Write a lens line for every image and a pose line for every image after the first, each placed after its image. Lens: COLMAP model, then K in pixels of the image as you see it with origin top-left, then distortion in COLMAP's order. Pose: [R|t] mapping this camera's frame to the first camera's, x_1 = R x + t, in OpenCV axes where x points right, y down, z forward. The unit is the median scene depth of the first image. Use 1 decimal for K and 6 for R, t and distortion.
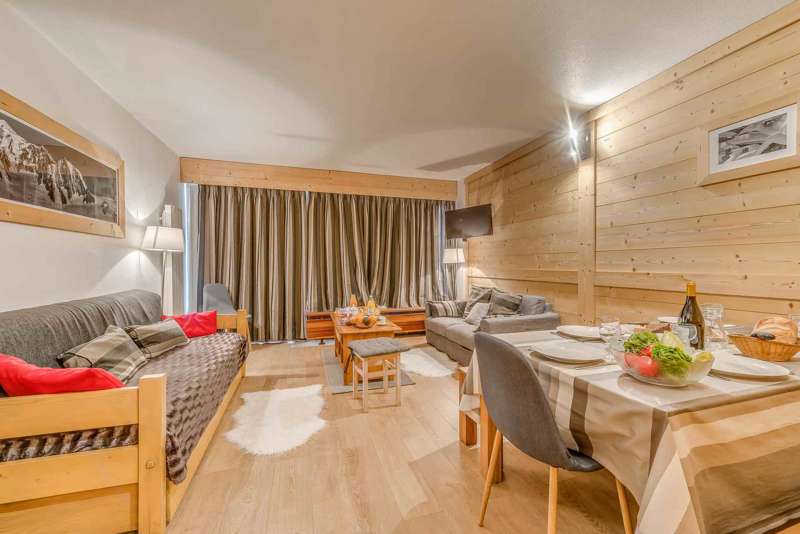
lens RADIAL K [[316.7, 0, 400.0], [0, 316.7, 267.0], [0, 0, 1]] dist [0.000165, 0.000009]
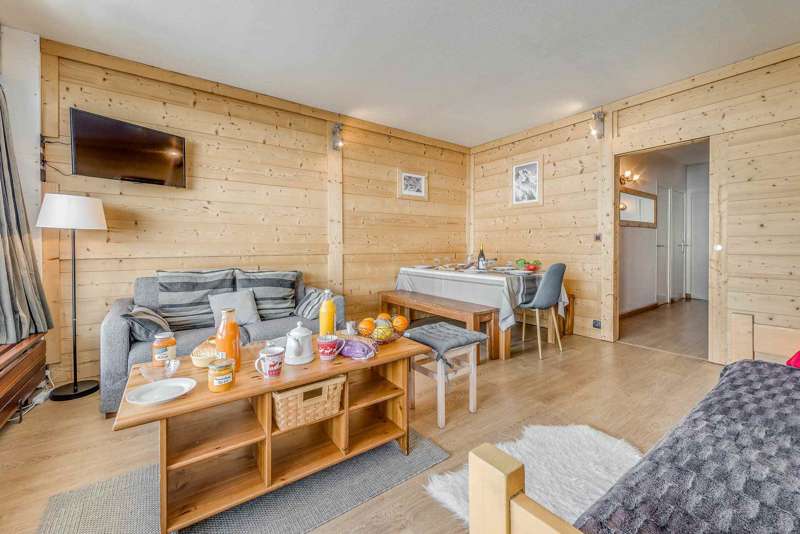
lens RADIAL K [[323.7, 0, 400.4], [0, 323.7, 249.0], [0, 0, 1]] dist [0.000606, 0.000011]
pose [[-0.318395, -0.008312, 0.947922, -0.994517], [0.006374, 0.999920, 0.010909, 0.035495], [-0.947937, 0.009516, -0.318316, 1.716649]]
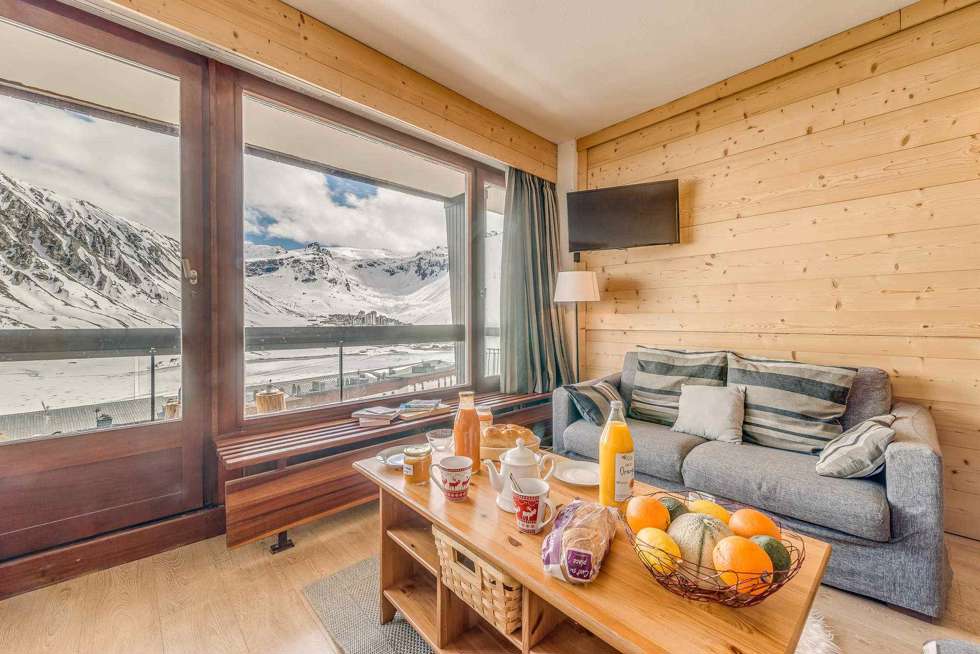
lens RADIAL K [[380.7, 0, 490.0], [0, 380.7, 327.0], [0, 0, 1]] dist [-0.001215, -0.000103]
pose [[0.896979, -0.005906, 0.442035, -0.457528], [-0.000694, 0.999891, 0.014768, 0.047739], [-0.442074, -0.013553, 0.896876, 1.226374]]
